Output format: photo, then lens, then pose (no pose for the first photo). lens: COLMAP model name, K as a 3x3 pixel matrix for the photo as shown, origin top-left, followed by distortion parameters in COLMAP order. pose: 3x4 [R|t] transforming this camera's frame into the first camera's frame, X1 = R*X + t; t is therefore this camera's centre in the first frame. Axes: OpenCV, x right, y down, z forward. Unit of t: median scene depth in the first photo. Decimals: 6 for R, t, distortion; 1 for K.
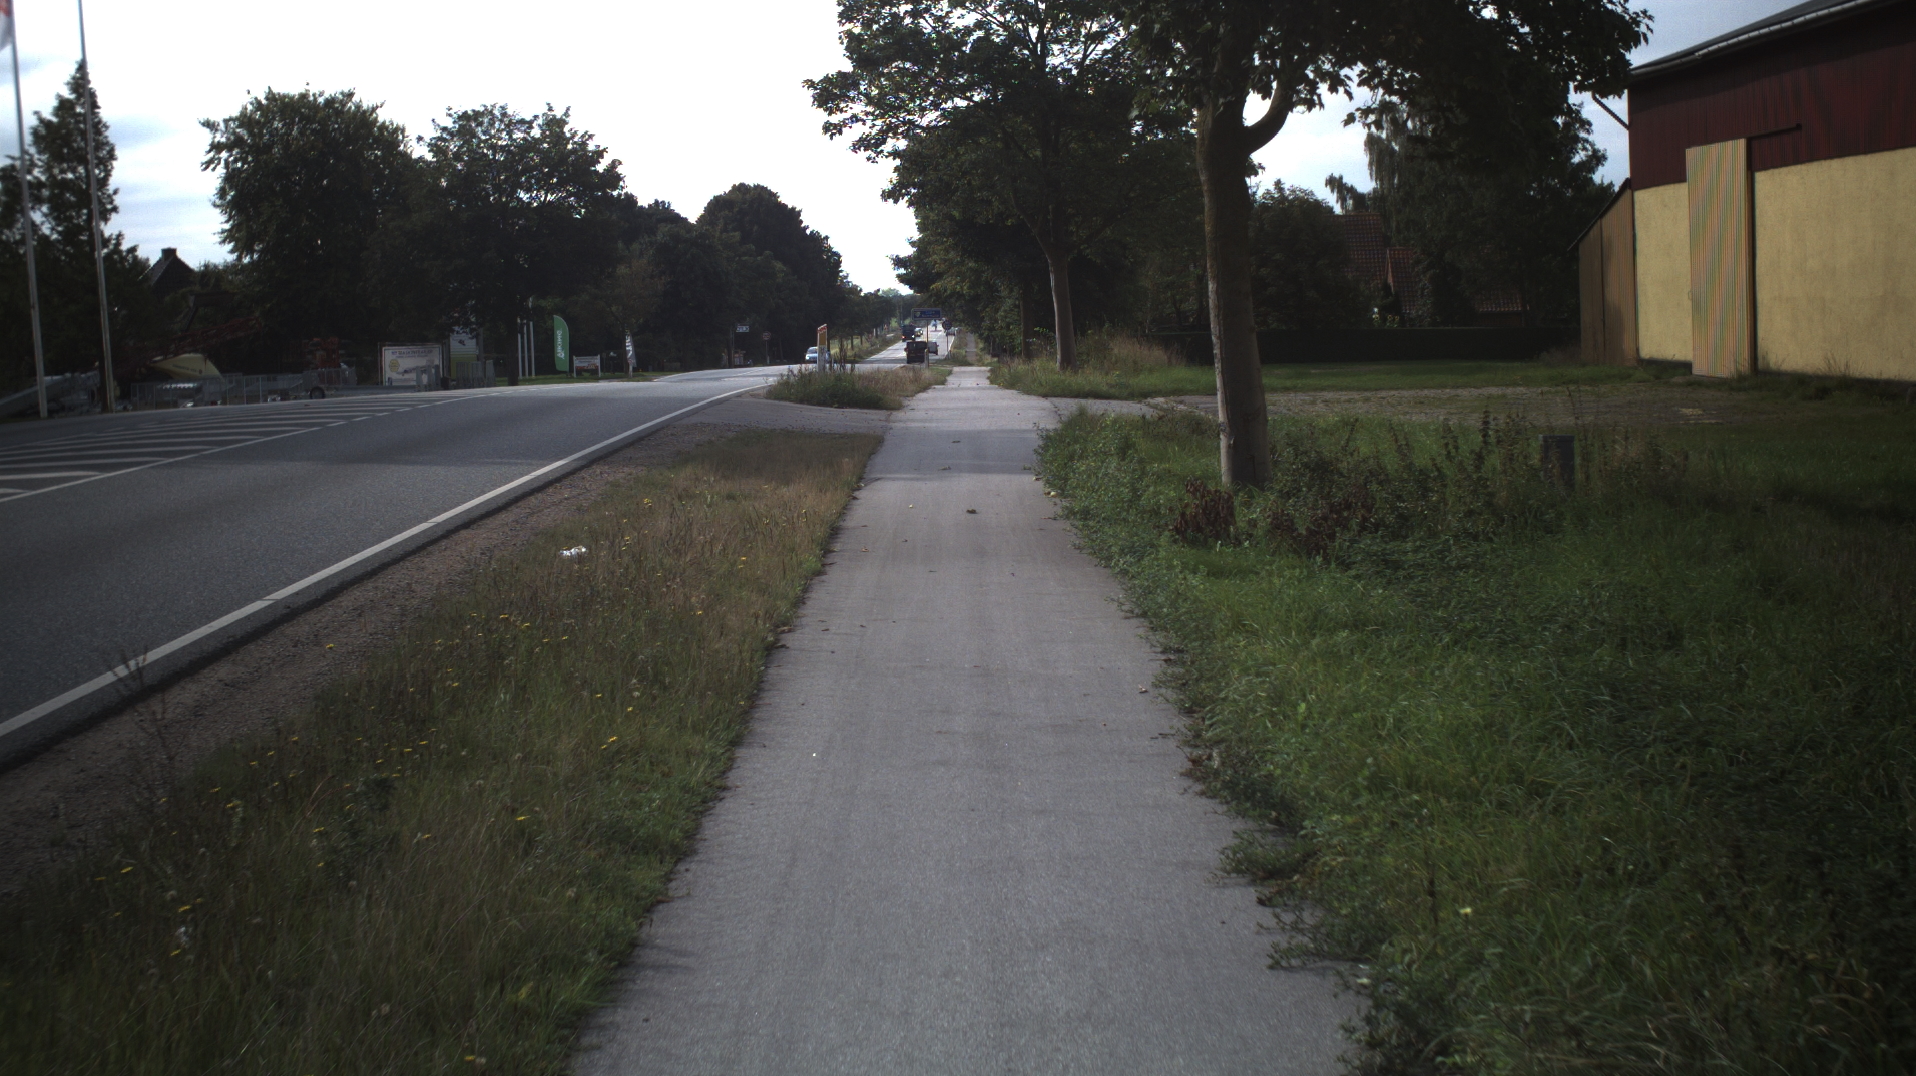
lens RADIAL K [[2328.5, 0, 958.0], [0, 2328.5, 538.0], [0, 0, 1]] dist [-0.129291, -0.003843]
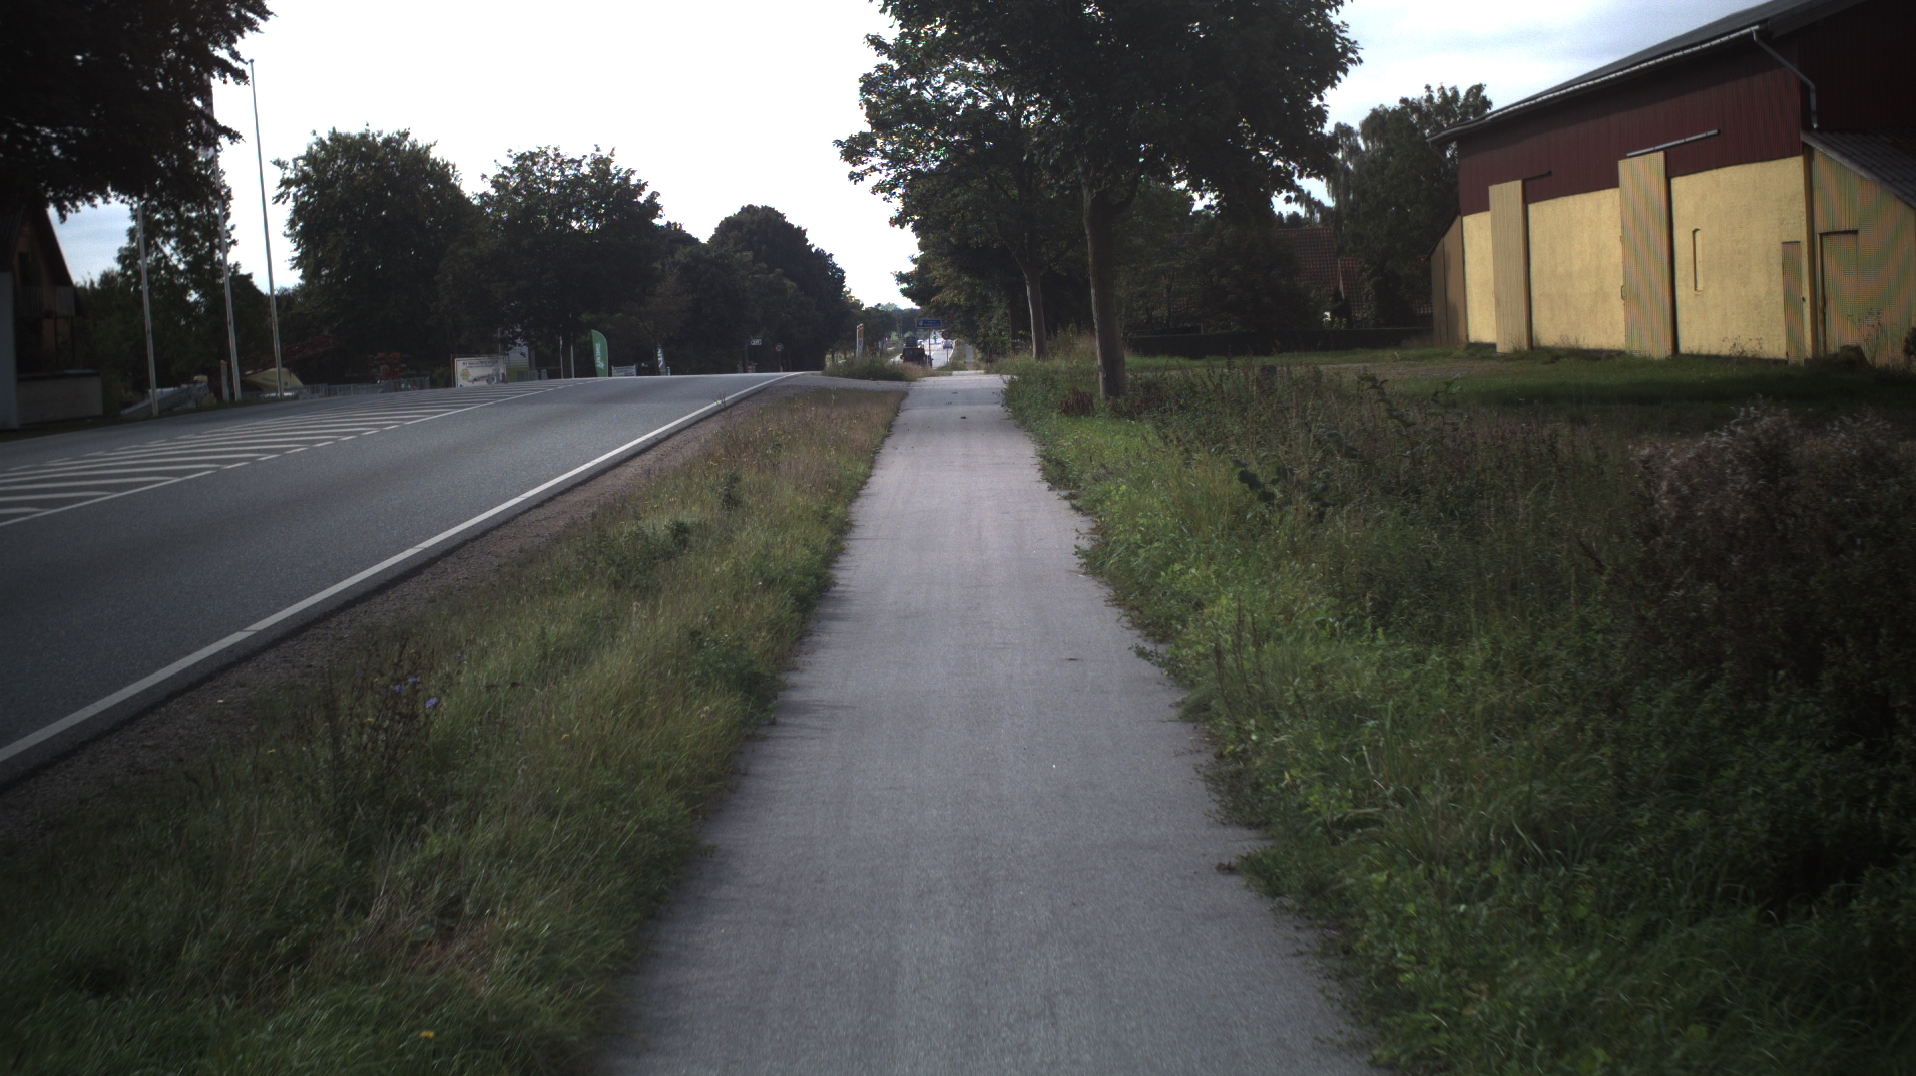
lens RADIAL K [[2328.5, 0, 958.0], [0, 2328.5, 538.0], [0, 0, 1]] dist [-0.129291, -0.003843]
pose [[0.999882, -0.015363, -0.000853, 0.000312], [0.015358, 0.999865, -0.005819, 0.016657], [0.000942, 0.005805, 0.999983, -0.146095]]
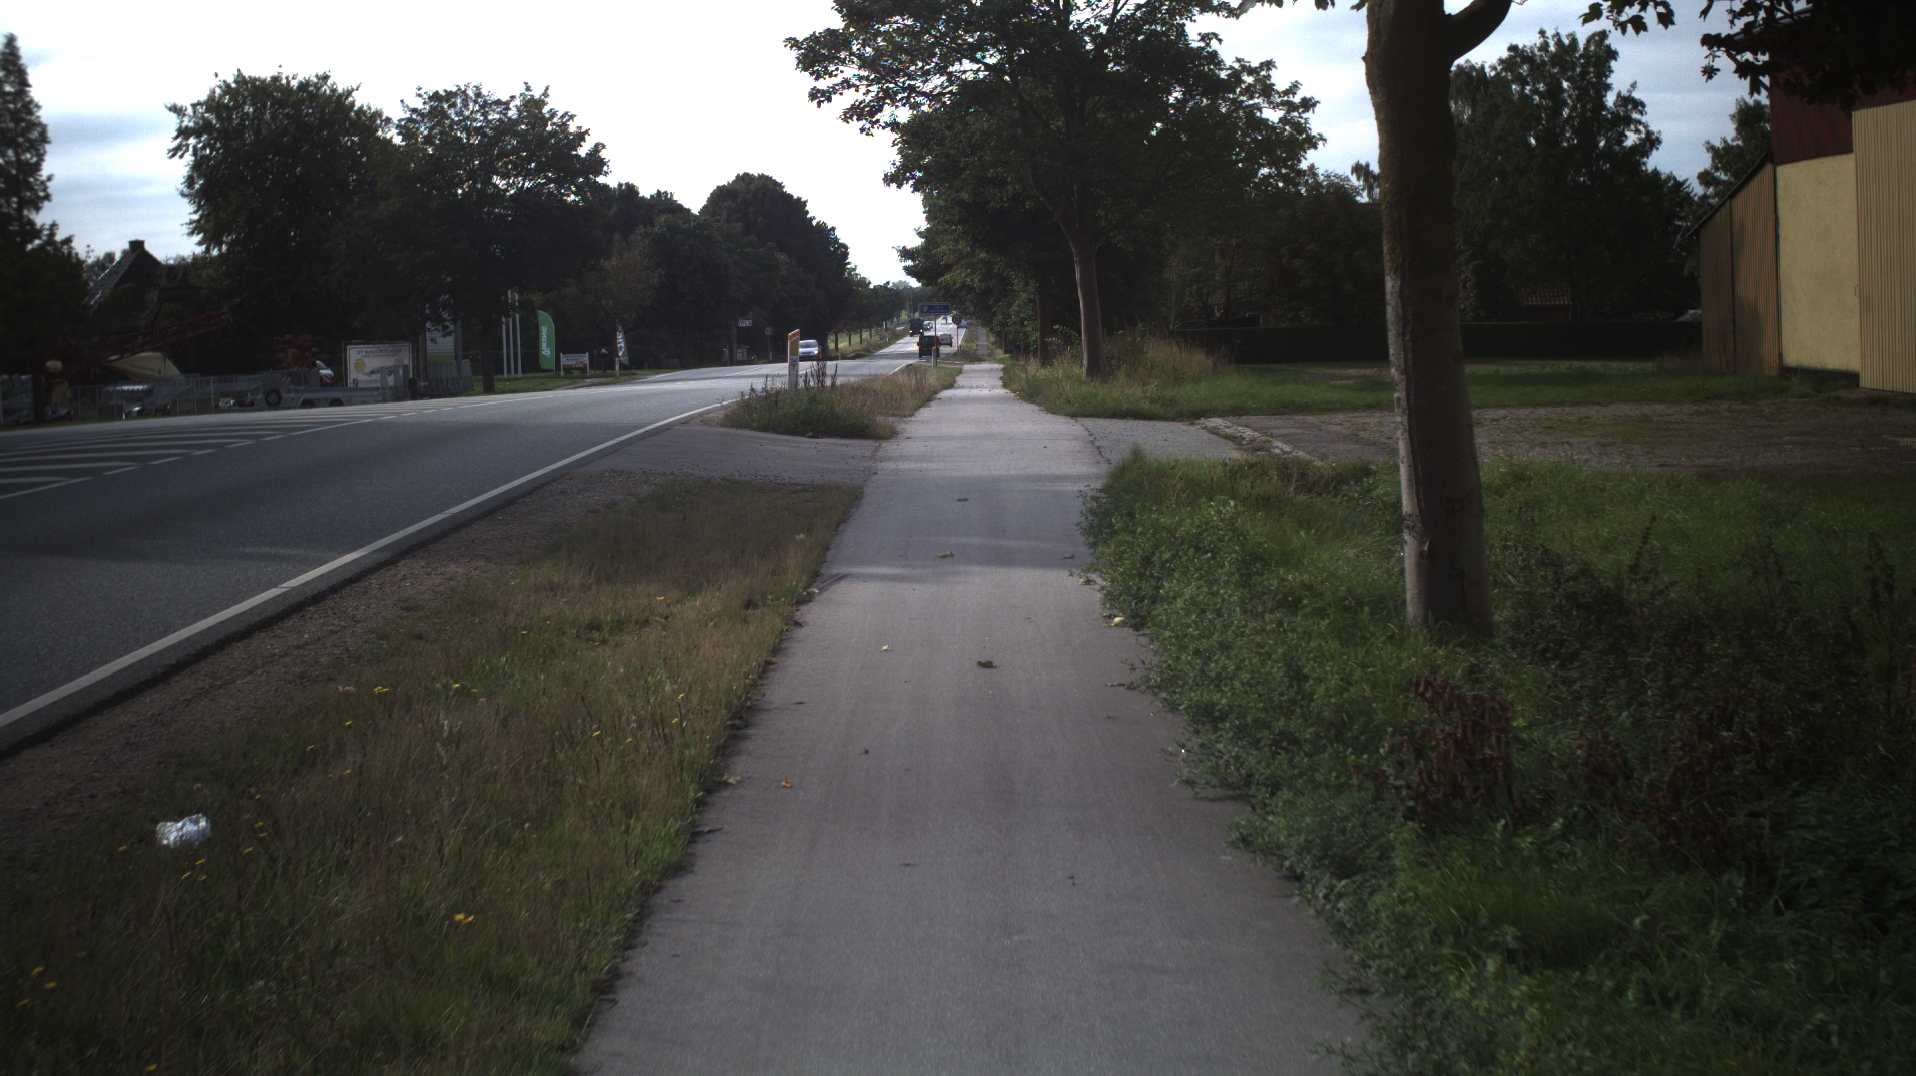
lens RADIAL K [[2328.8, 0, 958.0], [0, 2328.8, 538.0], [0, 0, 1]] dist [-0.124658, -0.005641]
pose [[0.999988, -0.000984, -0.004757, 0.000294], [0.001000, 0.999994, 0.003315, -0.008157], [0.004753, -0.003320, 0.999983, 0.072933]]
